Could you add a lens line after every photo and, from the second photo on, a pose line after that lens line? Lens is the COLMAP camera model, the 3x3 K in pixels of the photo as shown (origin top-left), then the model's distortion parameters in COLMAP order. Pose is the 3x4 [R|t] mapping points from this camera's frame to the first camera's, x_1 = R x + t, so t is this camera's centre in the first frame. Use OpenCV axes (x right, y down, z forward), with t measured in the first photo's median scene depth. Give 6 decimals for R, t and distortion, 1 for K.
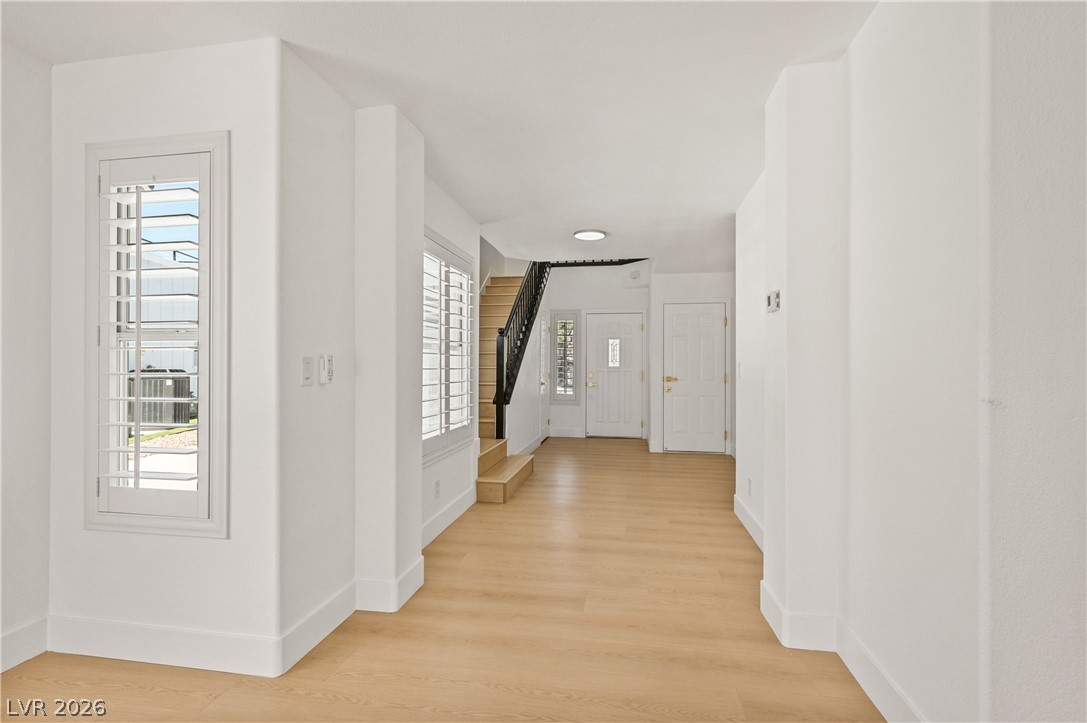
lens RADIAL K [[498.2, 0, 543.5], [0, 498.2, 361.5], [0, 0, 1]] dist [-0.002524, -0.000512]
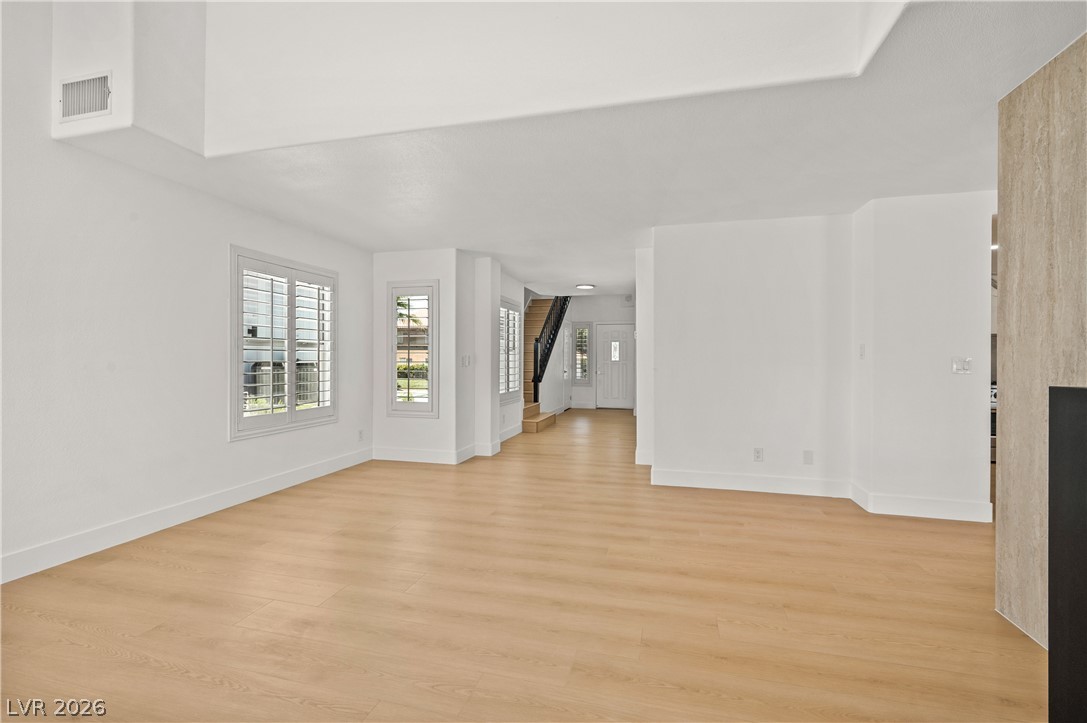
lens RADIAL K [[472.4, 0, 547.4], [0, 472.4, 358.5], [0, 0, 1]] dist [0.000182, 0.000366]
pose [[0.996841, 0.000071, -0.079418, 0.085589], [0.000326, 0.999988, 0.004988, -0.004199], [0.079417, -0.004998, 0.996829, -0.651081]]
